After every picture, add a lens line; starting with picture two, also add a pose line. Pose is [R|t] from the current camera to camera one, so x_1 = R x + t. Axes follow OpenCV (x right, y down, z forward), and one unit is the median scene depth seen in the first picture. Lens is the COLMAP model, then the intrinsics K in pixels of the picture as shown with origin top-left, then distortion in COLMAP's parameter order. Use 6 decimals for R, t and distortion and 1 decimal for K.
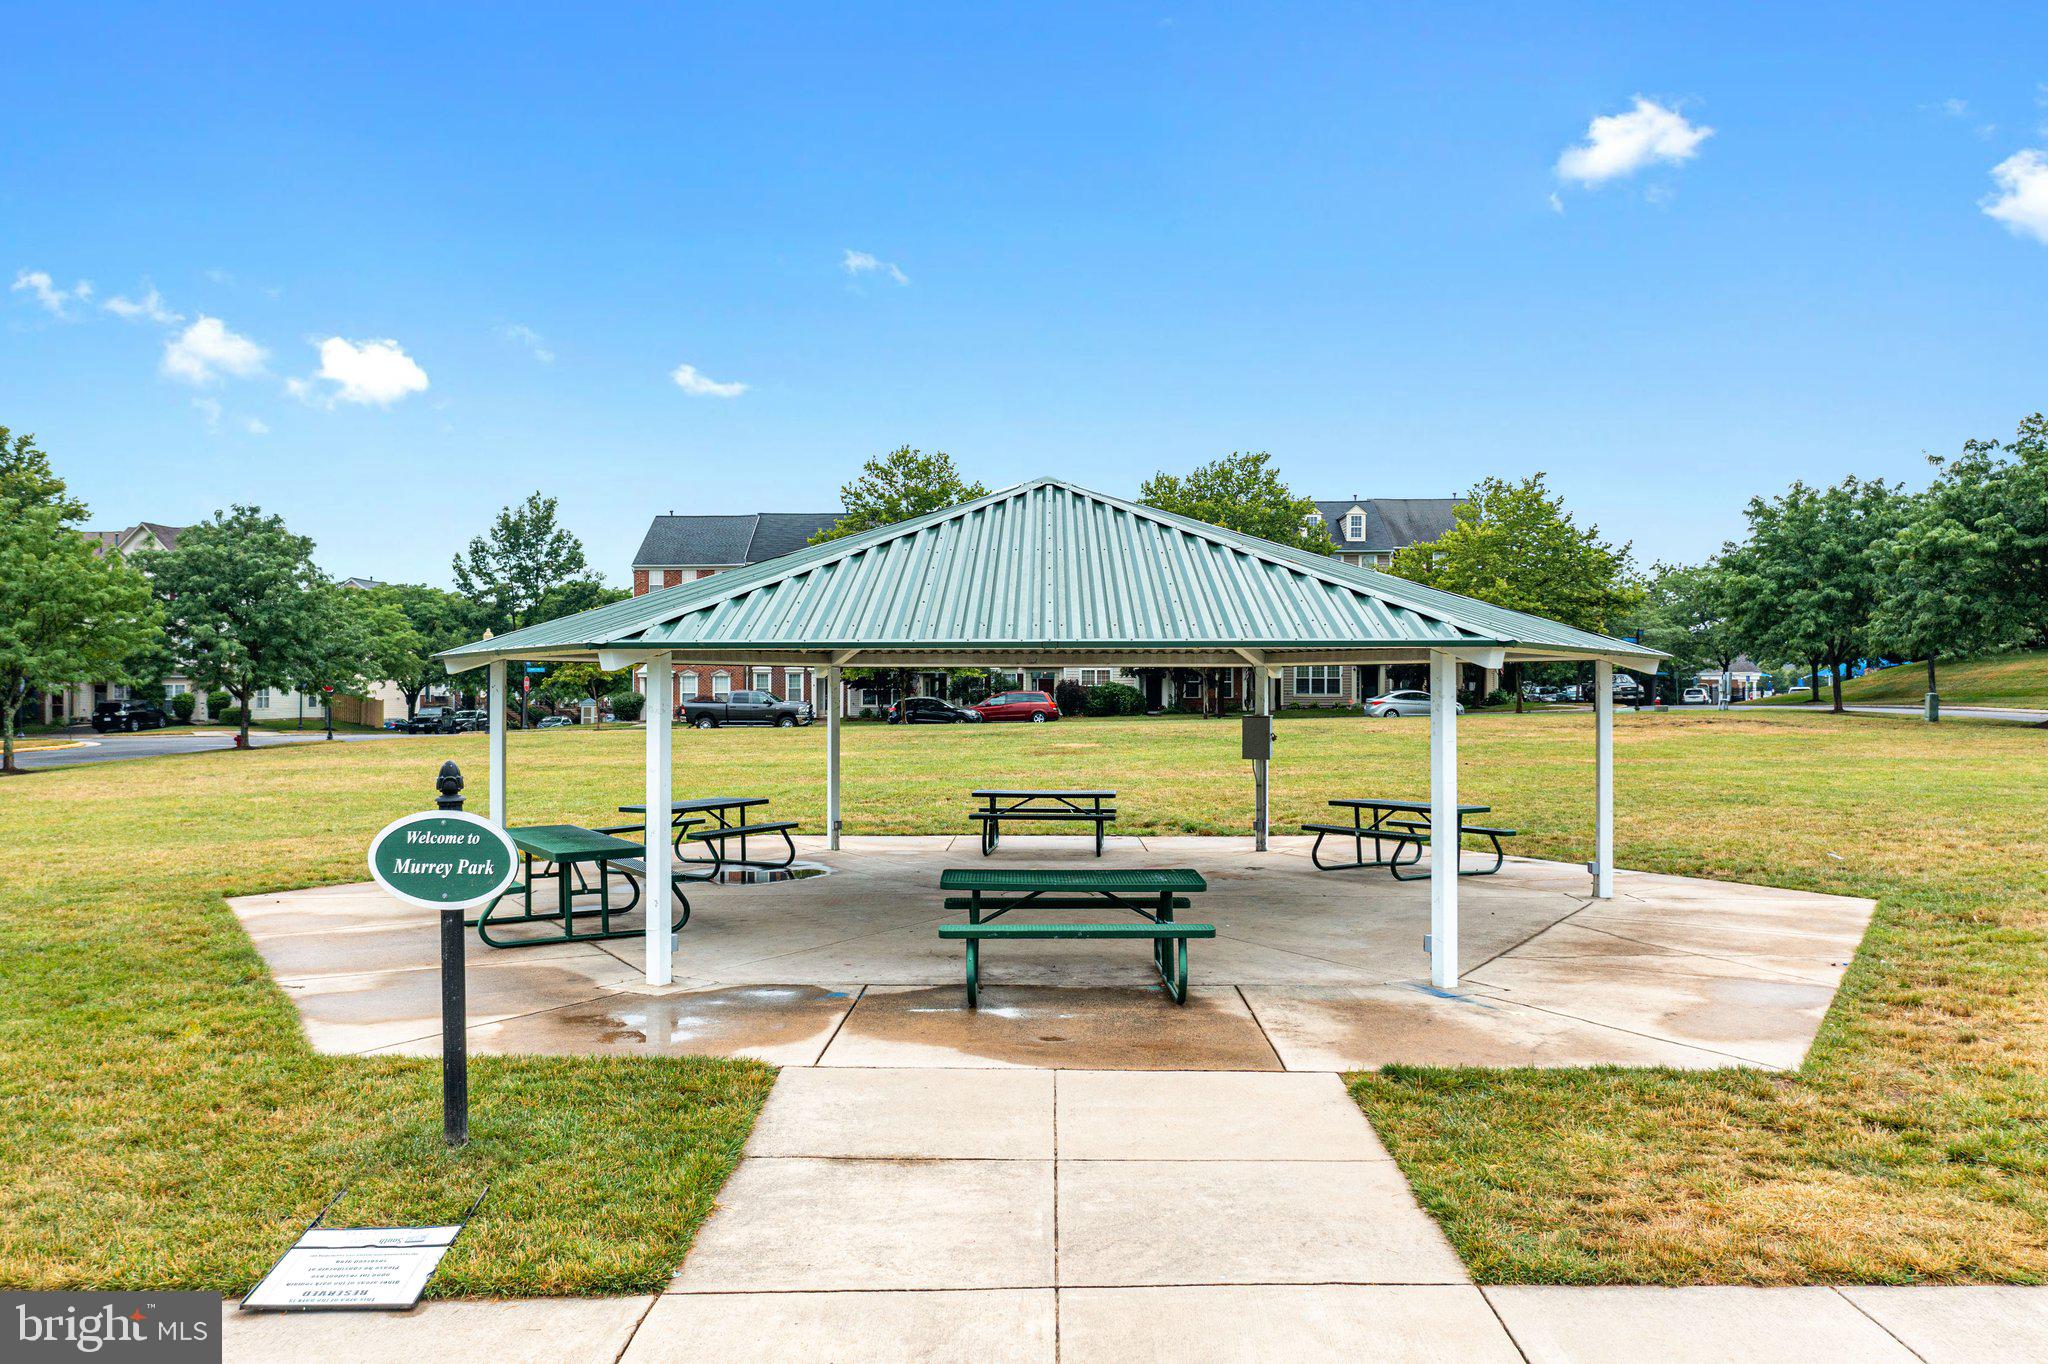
lens RADIAL K [[1630.9, 0, 1024.0], [0, 1630.9, 682.0], [0, 0, 1]] dist [-0.010610, -0.006920]
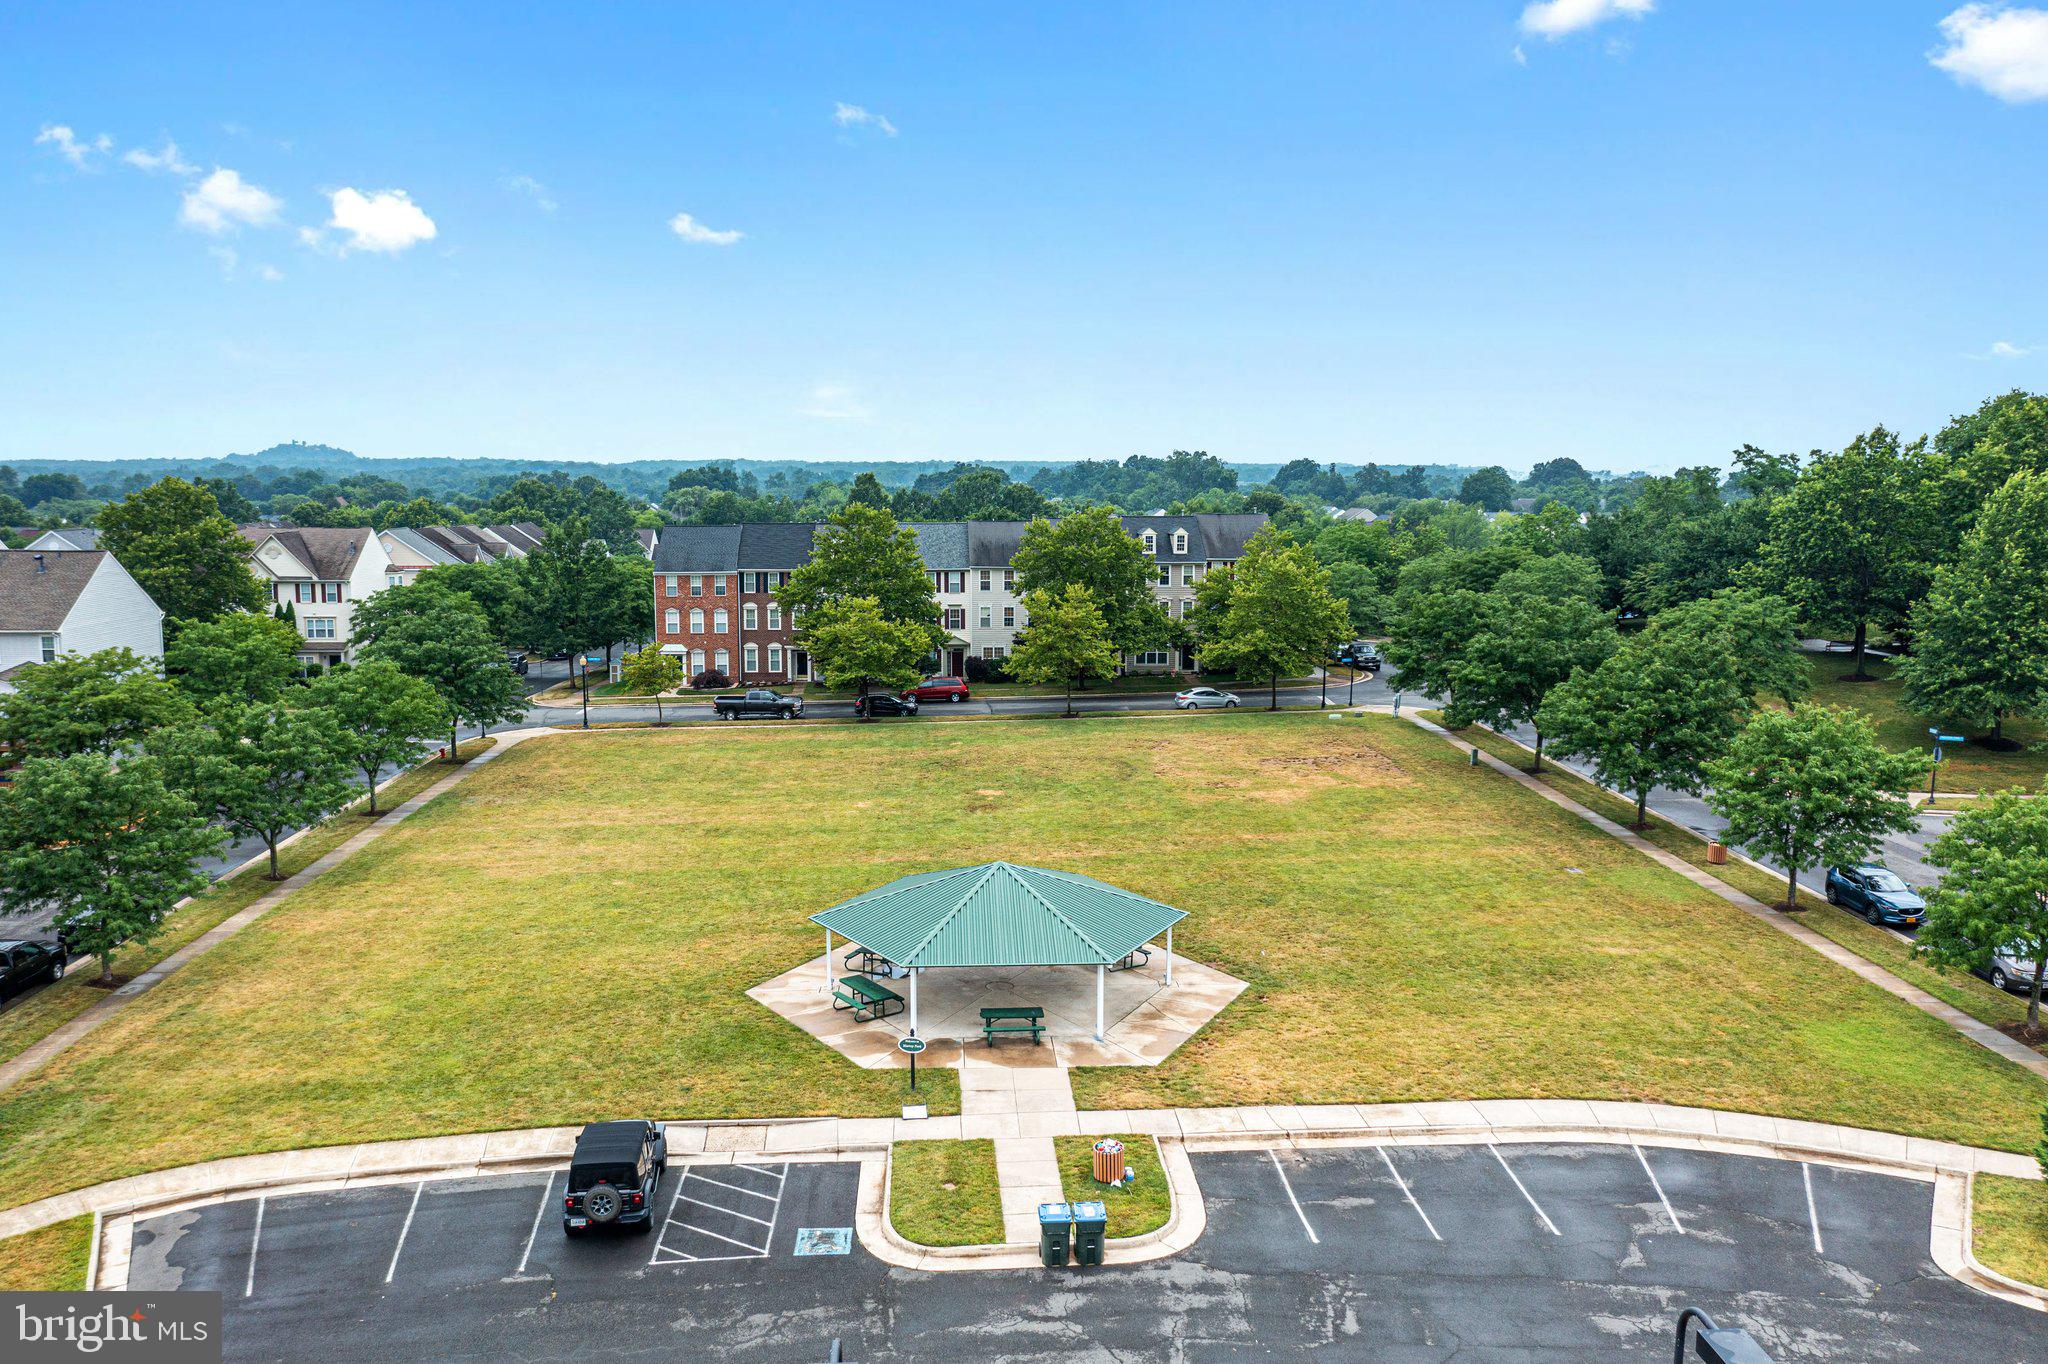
lens RADIAL K [[1624.7, 0, 1014.5], [0, 1624.7, 687.1], [0, 0, 1]] dist [-0.007863, -0.002157]
pose [[0.997843, -0.009135, 0.065014, -0.031658], [0.000397, 0.991094, 0.133164, -0.174969], [-0.065652, -0.132851, 0.988959, -0.417726]]
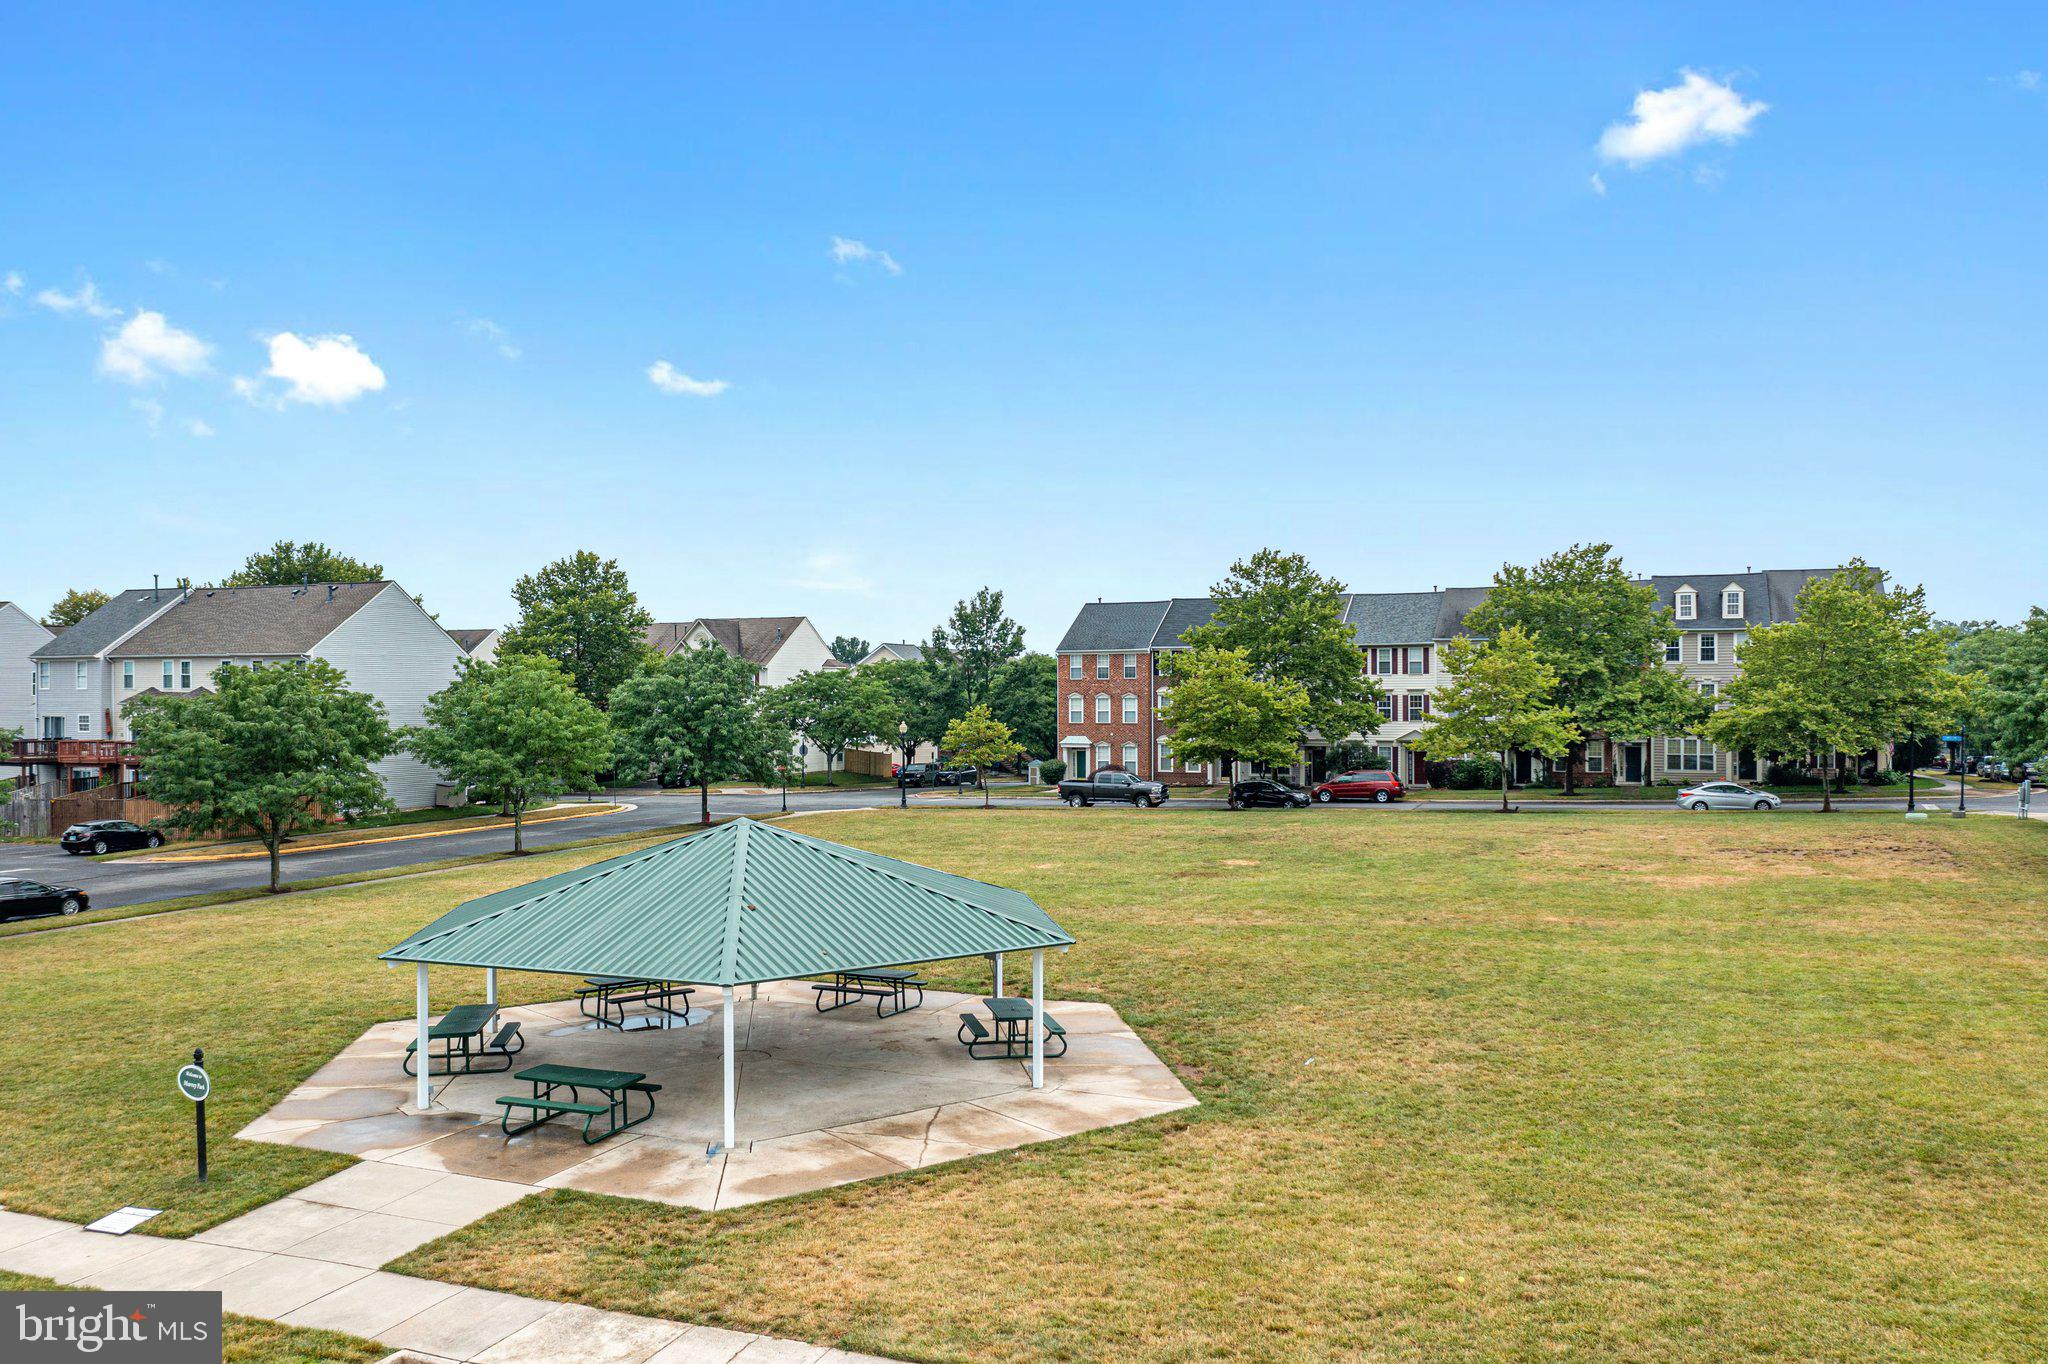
lens RADIAL K [[1624.7, 0, 1014.5], [0, 1624.7, 687.1], [0, 0, 1]] dist [-0.007863, -0.002157]
pose [[0.928379, -0.004569, -0.371606, 0.181684], [0.005057, 0.999987, 0.000338, -0.051534], [0.371600, -0.002193, 0.928390, -0.098512]]
